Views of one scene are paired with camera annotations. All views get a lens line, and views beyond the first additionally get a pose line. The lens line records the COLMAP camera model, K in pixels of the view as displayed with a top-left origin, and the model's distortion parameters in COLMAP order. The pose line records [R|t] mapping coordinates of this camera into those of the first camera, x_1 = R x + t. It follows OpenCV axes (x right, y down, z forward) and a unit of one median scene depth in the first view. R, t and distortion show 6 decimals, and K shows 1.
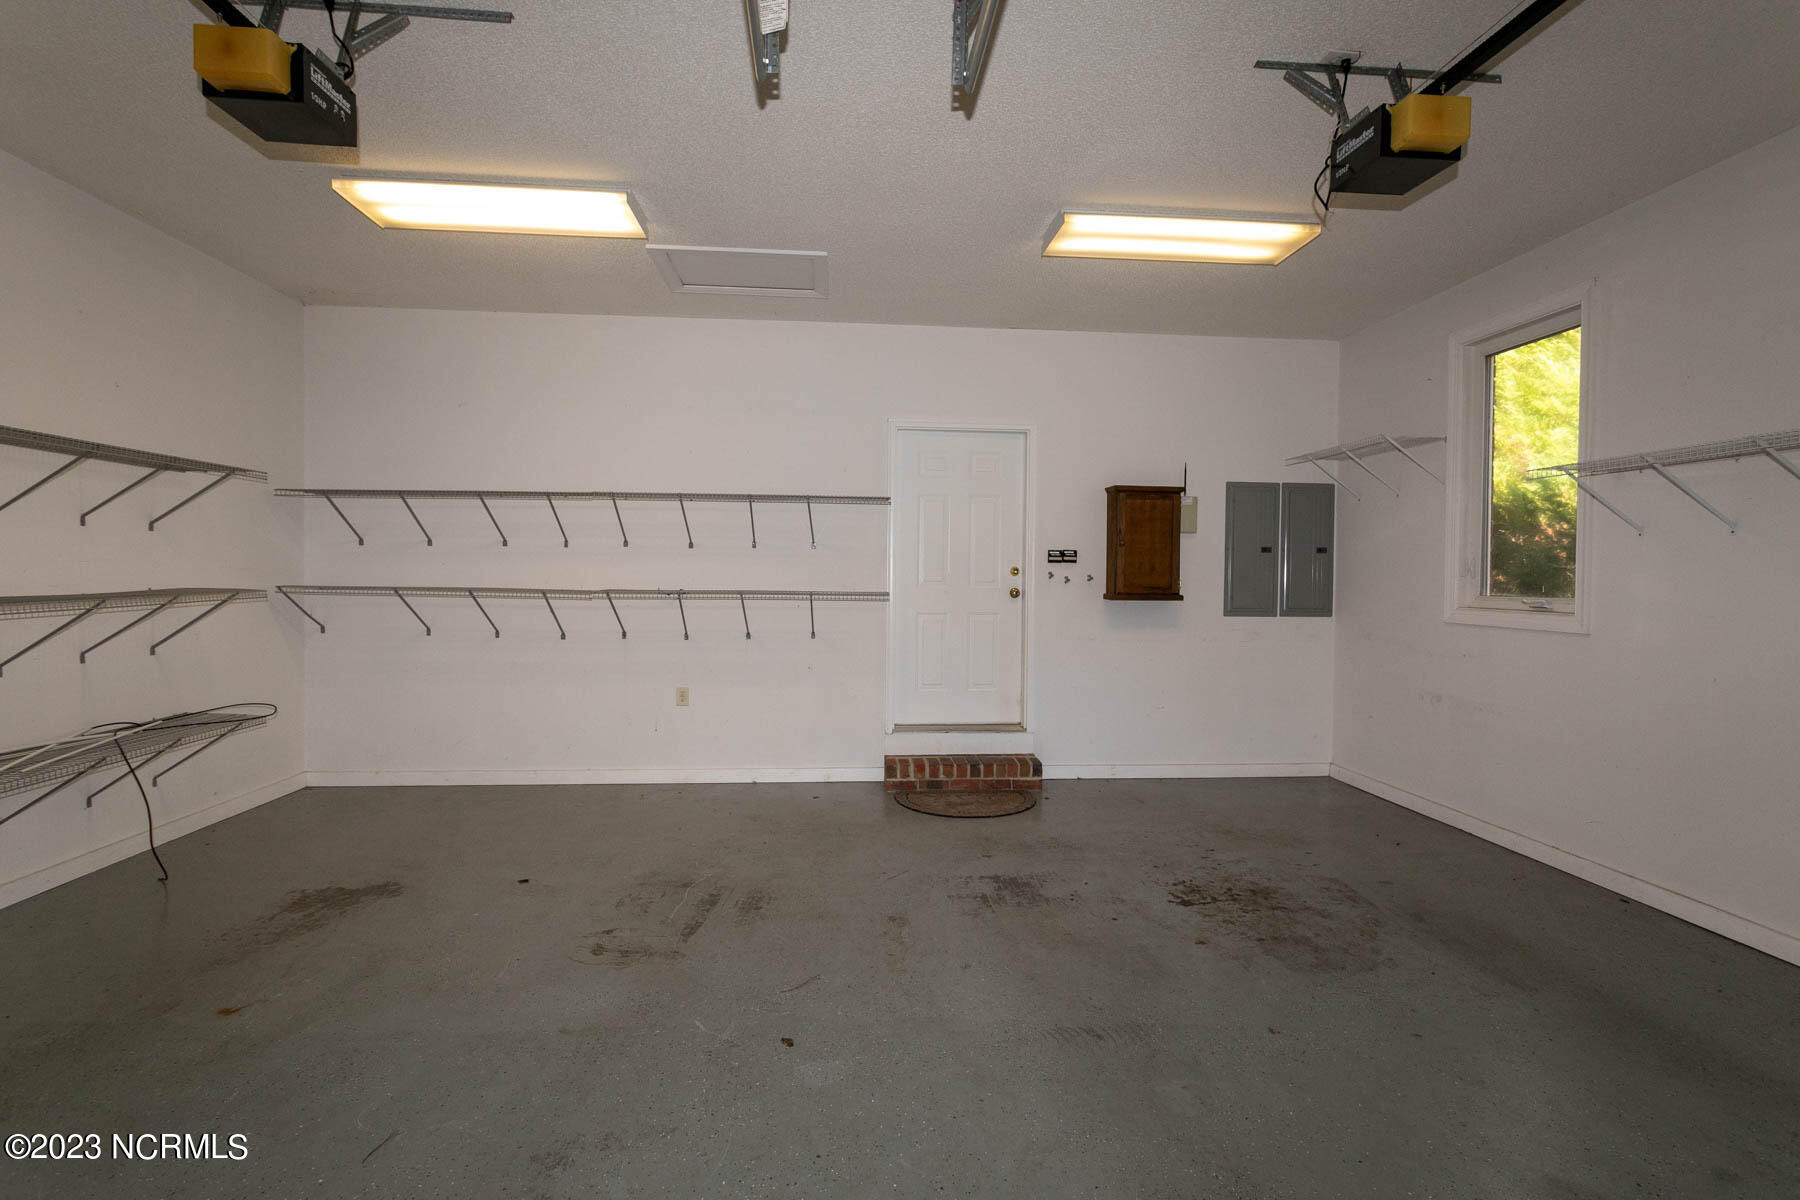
lens RADIAL K [[859.5, 0, 906.5], [0, 859.5, 599.1], [0, 0, 1]] dist [-0.001235, -0.000386]
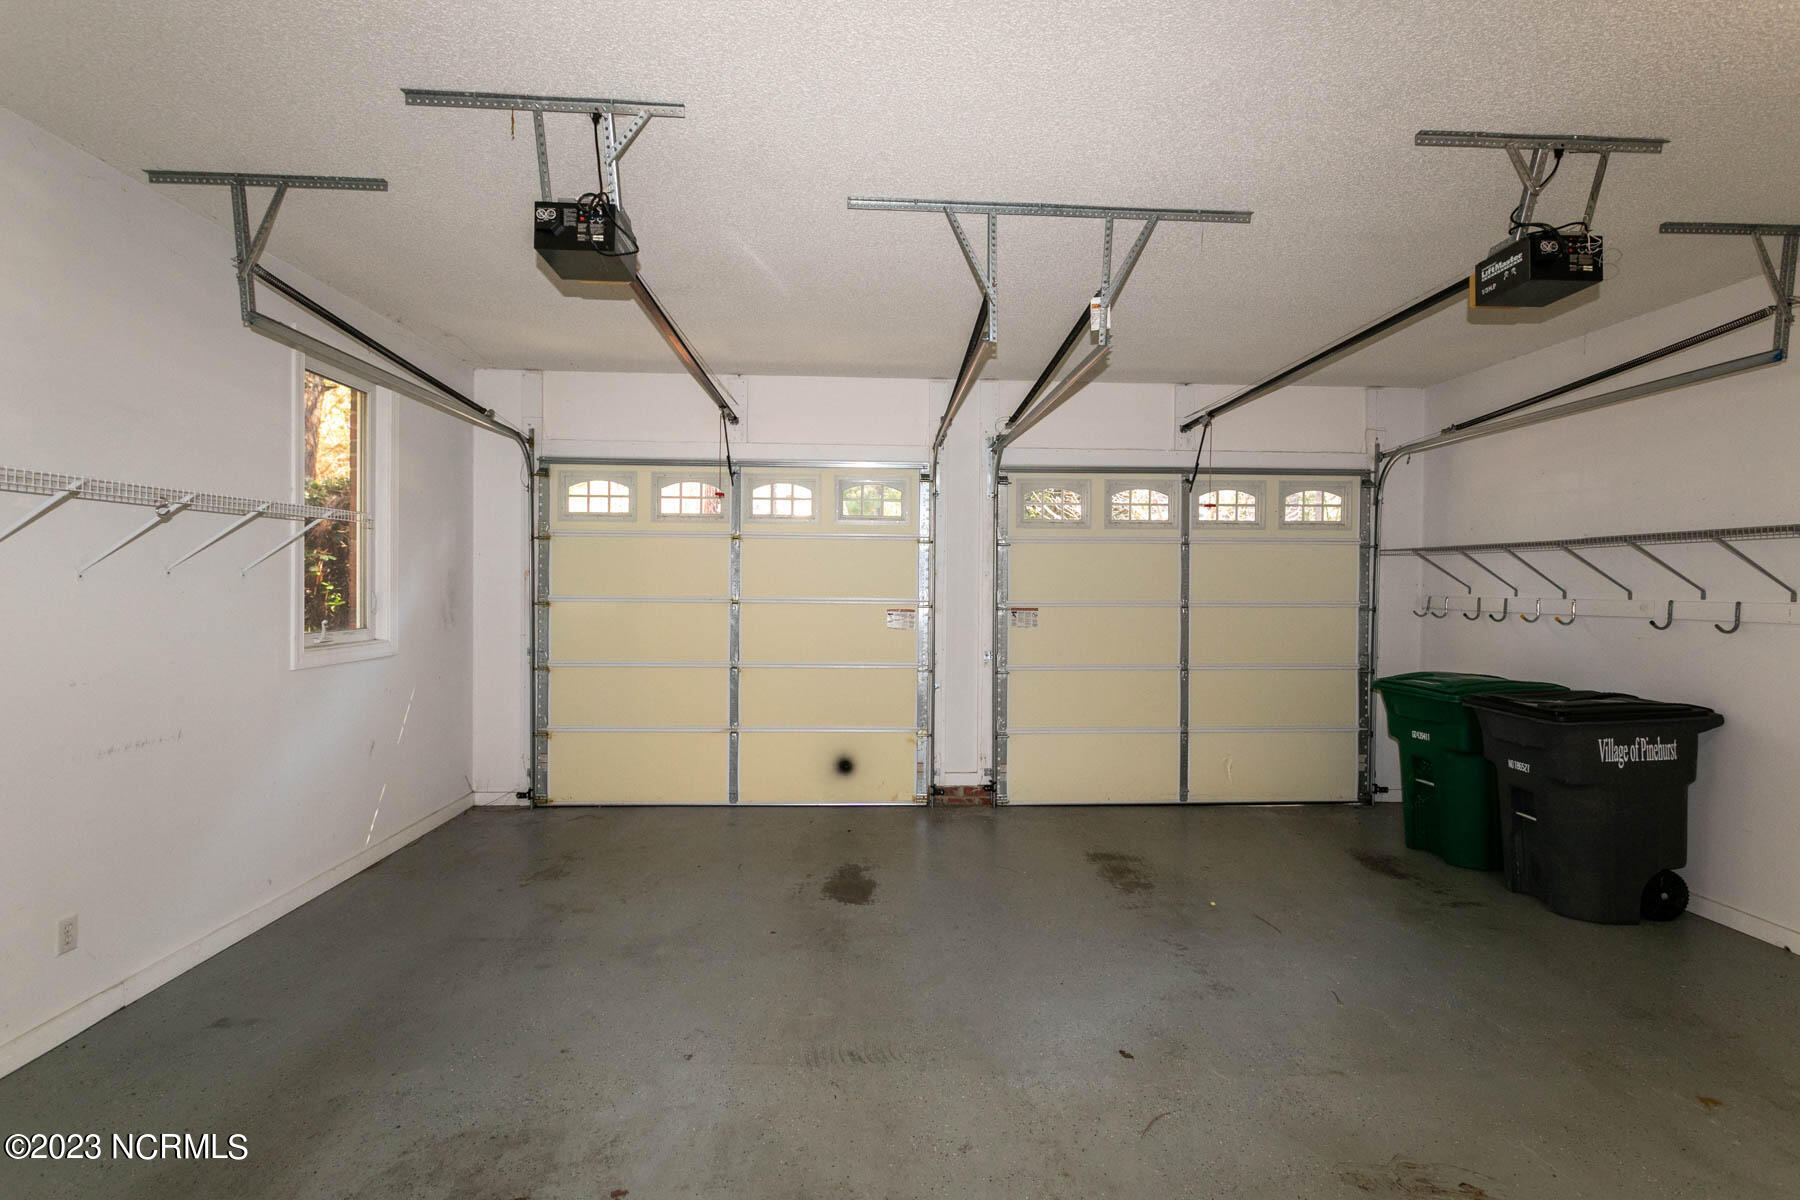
lens RADIAL K [[859.5, 0, 906.5], [0, 859.5, 599.1], [0, 0, 1]] dist [-0.001235, -0.000386]
pose [[-0.999378, -0.020068, 0.028990, 0.116988], [-0.018796, 0.998876, 0.043513, -0.120163], [-0.029831, 0.042941, -0.998632, 1.865287]]
